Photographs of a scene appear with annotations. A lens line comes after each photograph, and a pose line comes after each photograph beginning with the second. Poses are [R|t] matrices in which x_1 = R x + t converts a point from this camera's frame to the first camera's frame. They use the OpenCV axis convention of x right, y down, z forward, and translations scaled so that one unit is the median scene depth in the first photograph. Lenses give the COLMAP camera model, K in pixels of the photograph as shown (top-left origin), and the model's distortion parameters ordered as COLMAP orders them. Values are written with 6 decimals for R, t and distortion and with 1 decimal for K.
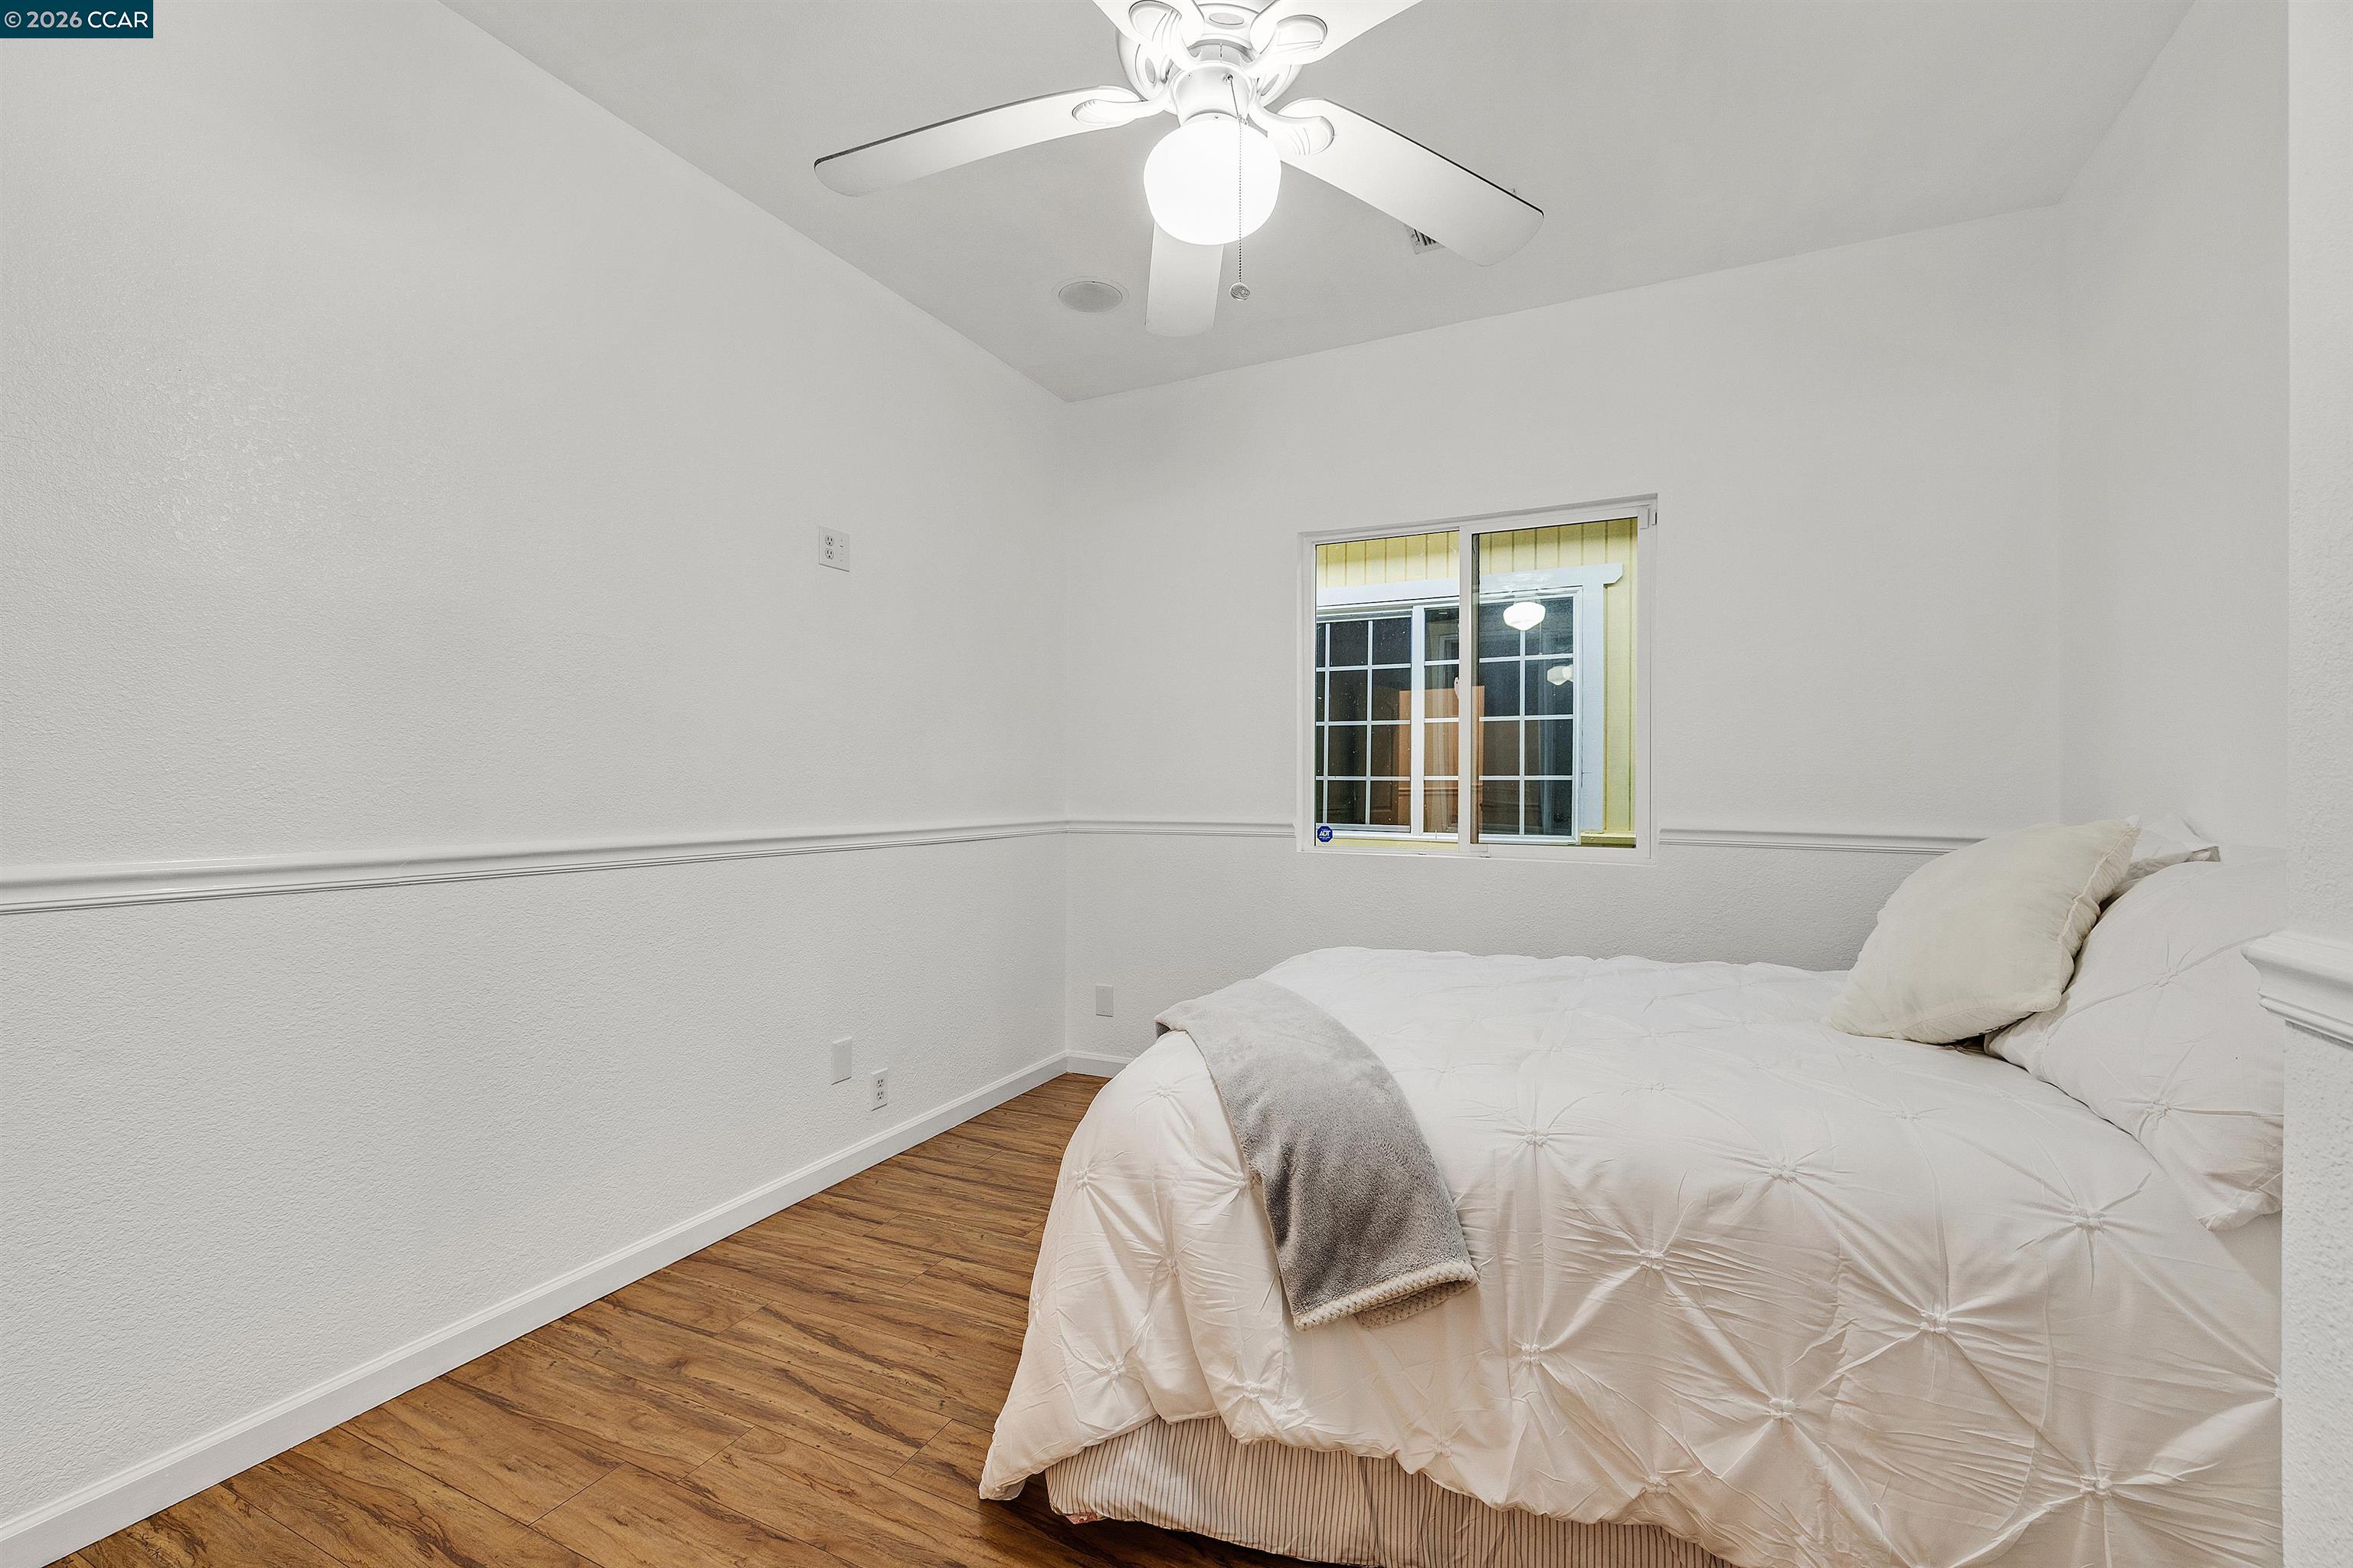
lens RADIAL K [[979.3, 0, 1172.8], [0, 979.3, 786.7], [0, 0, 1]] dist [-0.000285, -0.000207]
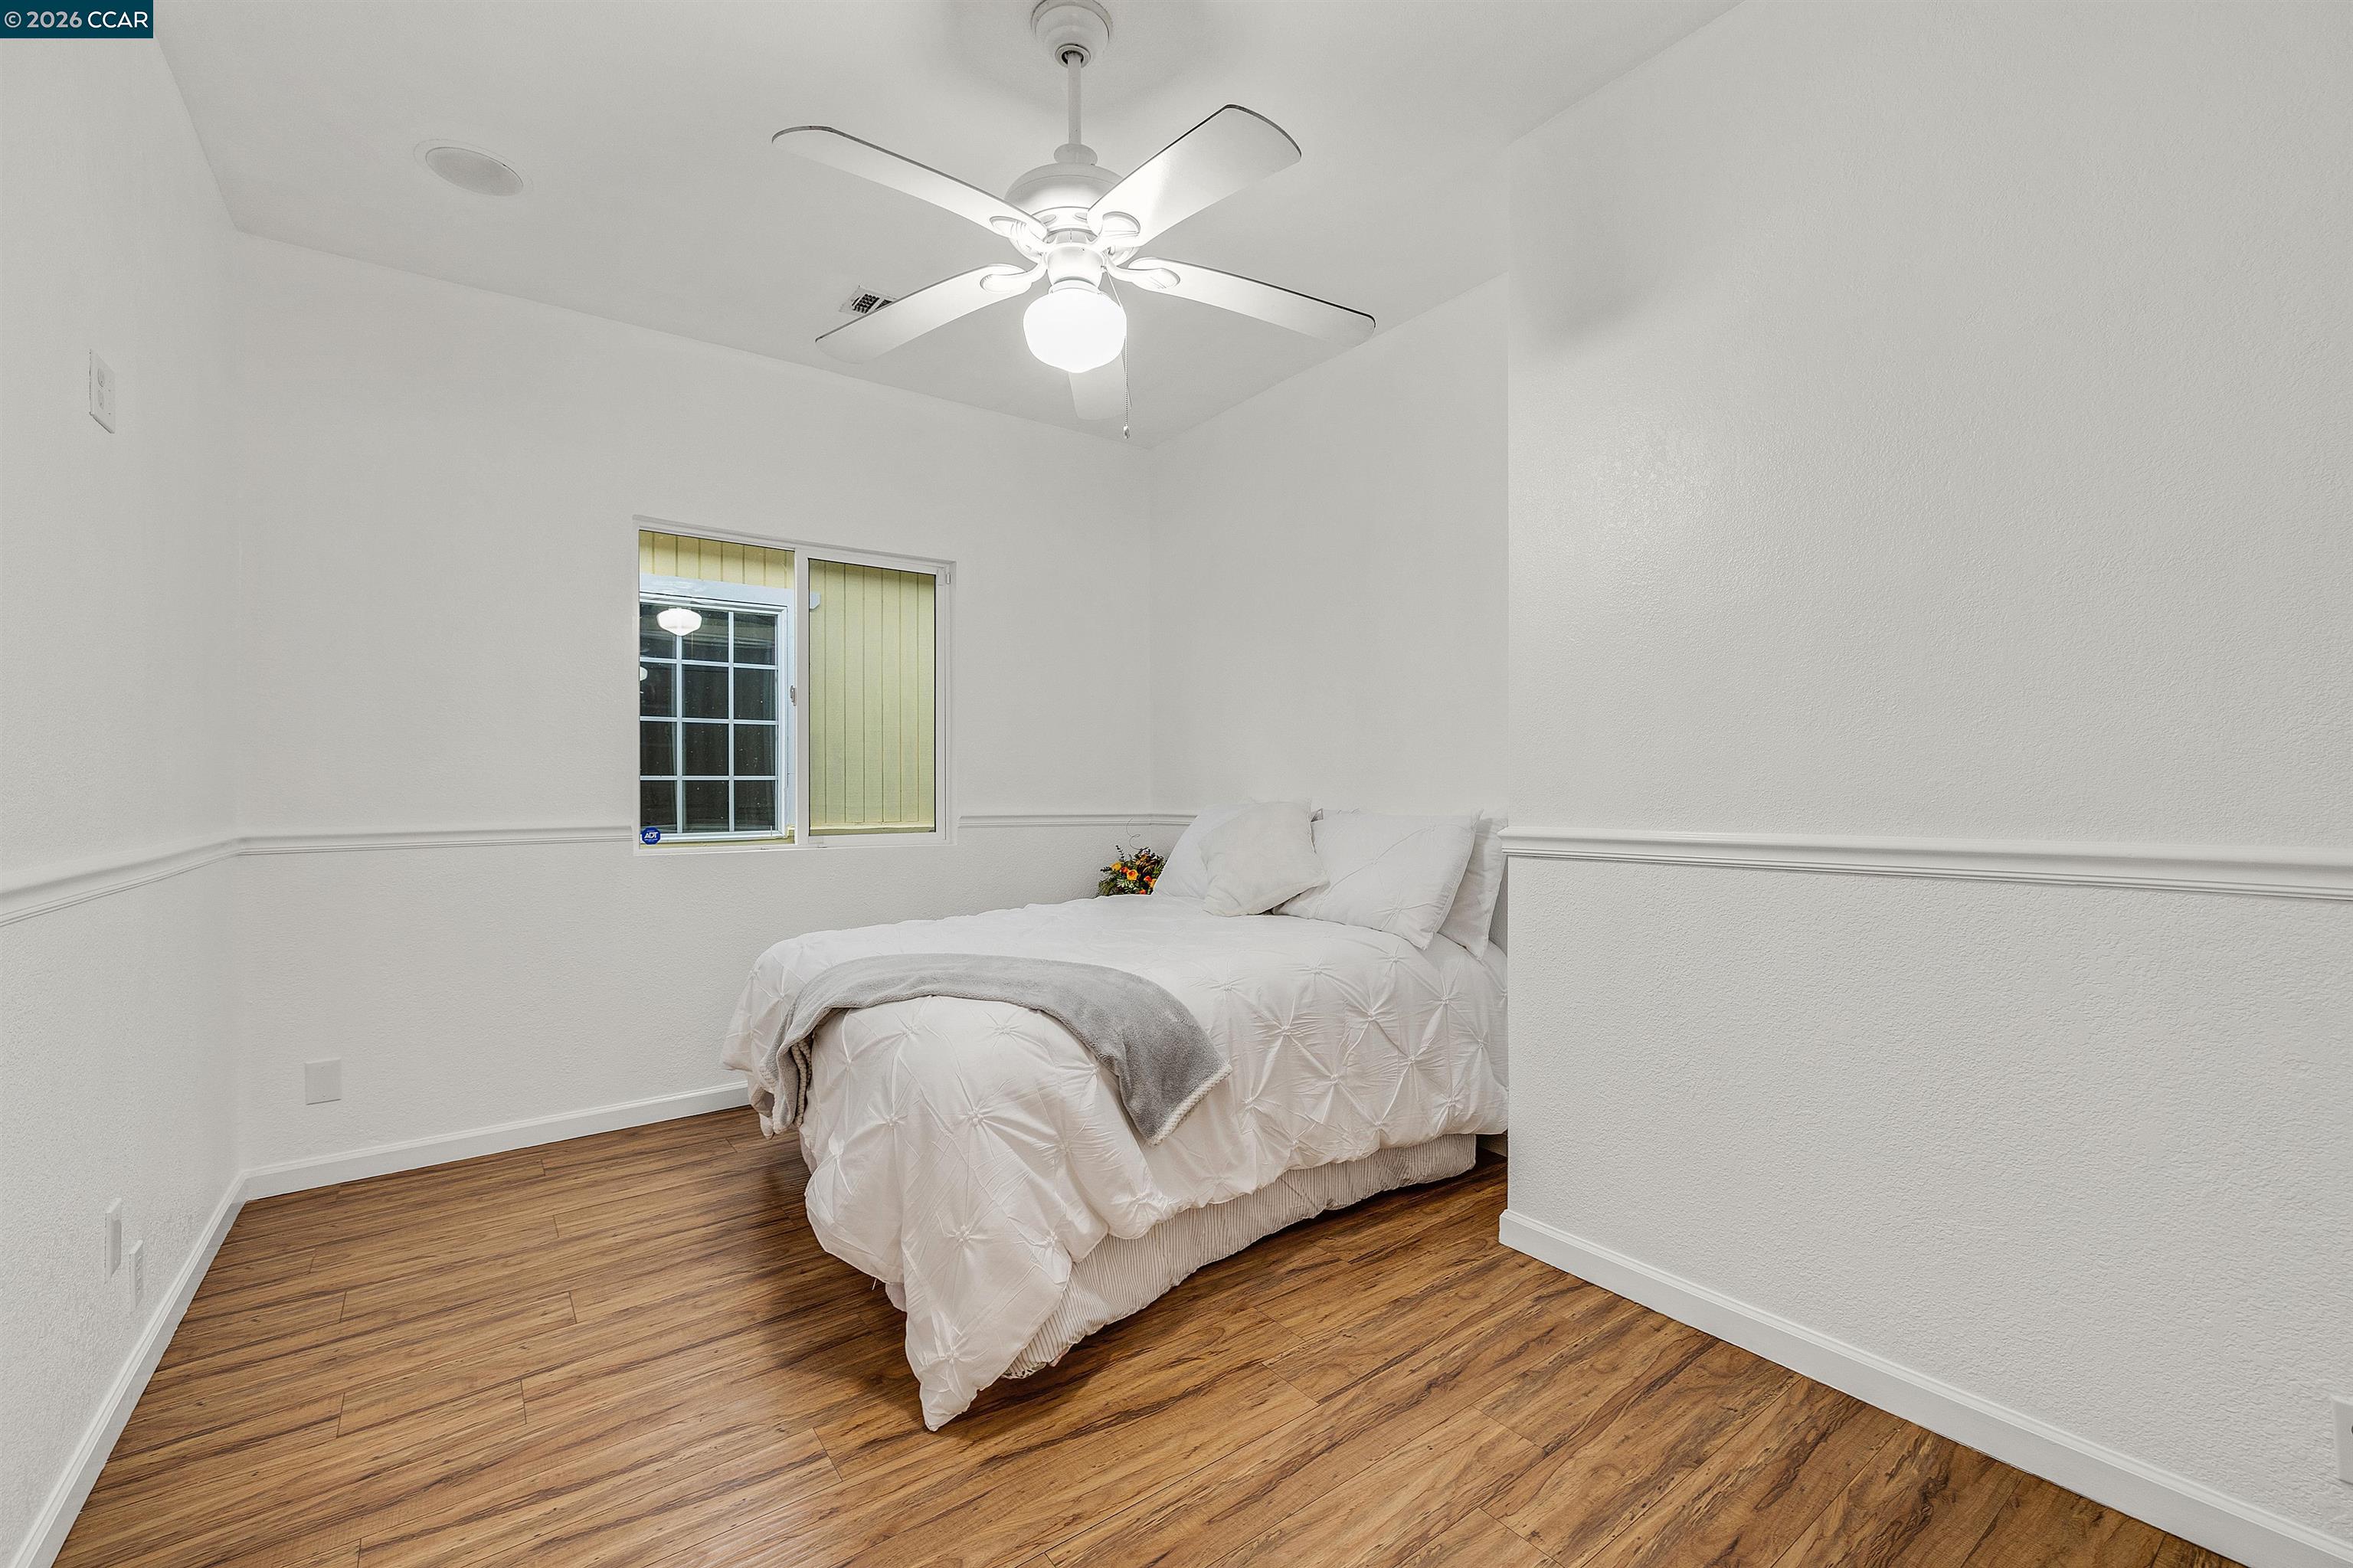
lens RADIAL K [[979.3, 0, 1163.8], [0, 979.3, 781.5], [0, 0, 1]] dist [-0.000285, -0.000207]
pose [[0.471888, -0.000518, 0.881659, -0.794863], [0.007945, 0.999962, -0.003665, 0.004262], [-0.881623, 0.008734, 0.471874, 0.191406]]
